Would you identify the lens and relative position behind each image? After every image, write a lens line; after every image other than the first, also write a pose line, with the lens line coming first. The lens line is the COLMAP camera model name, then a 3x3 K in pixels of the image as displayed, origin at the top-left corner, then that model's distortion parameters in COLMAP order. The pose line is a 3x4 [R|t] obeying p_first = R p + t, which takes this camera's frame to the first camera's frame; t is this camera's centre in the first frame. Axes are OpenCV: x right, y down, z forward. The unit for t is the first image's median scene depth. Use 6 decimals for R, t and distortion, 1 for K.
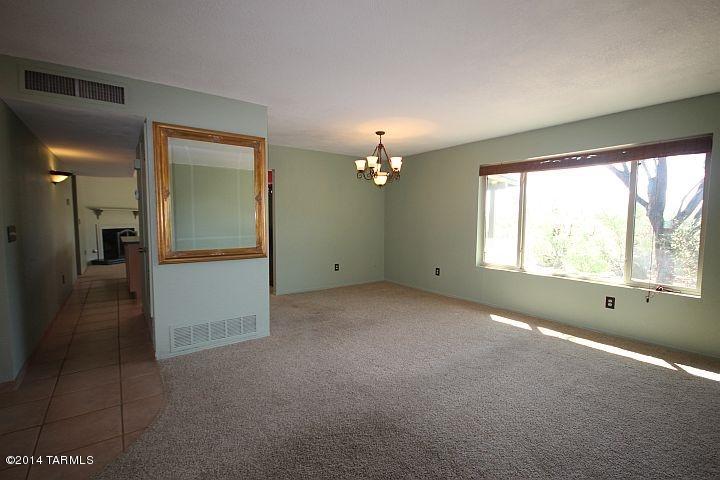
lens RADIAL K [[338.7, 0, 360.0], [0, 338.7, 240.0], [0, 0, 1]] dist [-0.000927, -0.000210]
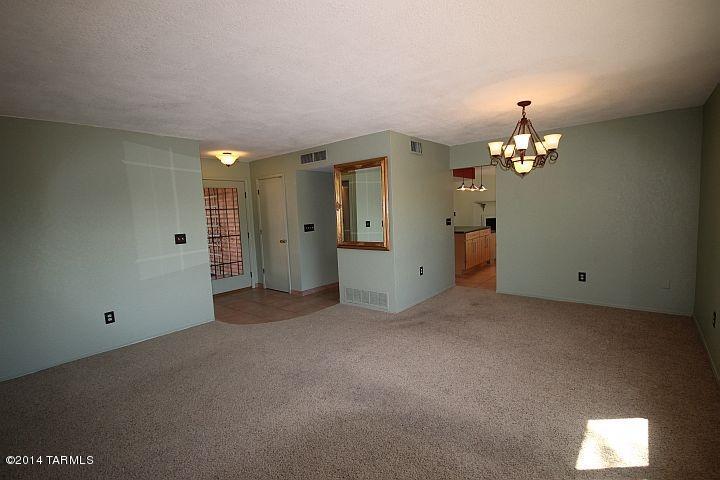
lens RADIAL K [[338.7, 0, 360.0], [0, 338.7, 240.0], [0, 0, 1]] dist [-0.000927, -0.000210]
pose [[0.233482, 0.069138, -0.969900, 0.726761], [-0.018043, 0.997605, 0.066770, -0.056860], [0.972194, 0.001910, 0.234171, 0.469728]]
